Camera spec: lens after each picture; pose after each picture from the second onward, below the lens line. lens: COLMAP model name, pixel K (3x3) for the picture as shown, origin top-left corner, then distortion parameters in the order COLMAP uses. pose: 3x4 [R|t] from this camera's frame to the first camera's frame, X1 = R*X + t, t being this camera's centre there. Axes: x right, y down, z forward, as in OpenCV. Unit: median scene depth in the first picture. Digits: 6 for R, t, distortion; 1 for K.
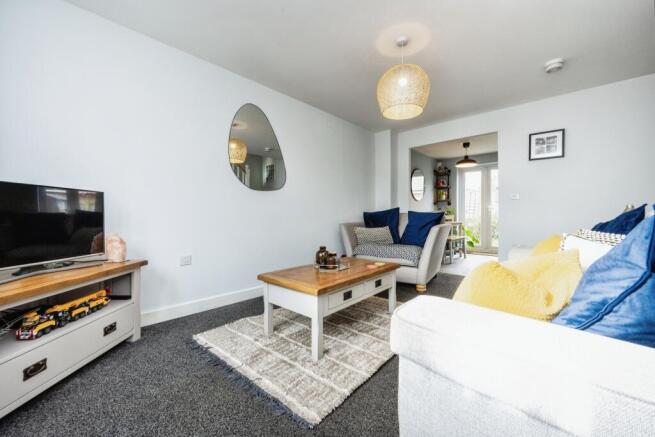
lens RADIAL K [[257.8, 0, 328.3], [0, 257.8, 216.4], [0, 0, 1]] dist [-0.007033, 0.000249]
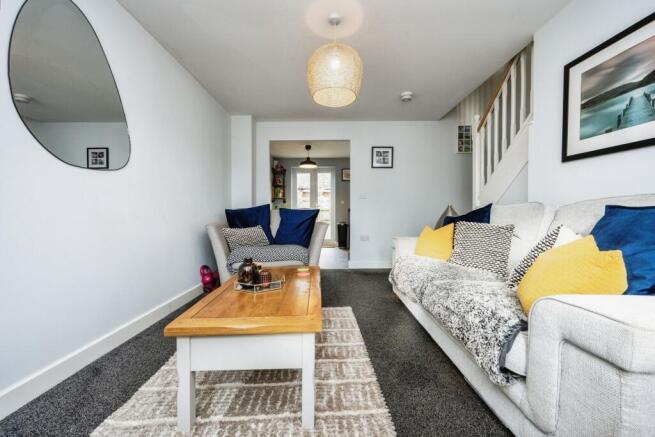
lens RADIAL K [[257.8, 0, 328.3], [0, 257.8, 213.7], [0, 0, 1]] dist [-0.007033, 0.000249]
pose [[0.729878, -0.009799, 0.683508, -0.212822], [0.012031, 0.999927, 0.001488, 0.000450], [-0.683472, 0.007137, 0.729942, 0.218957]]
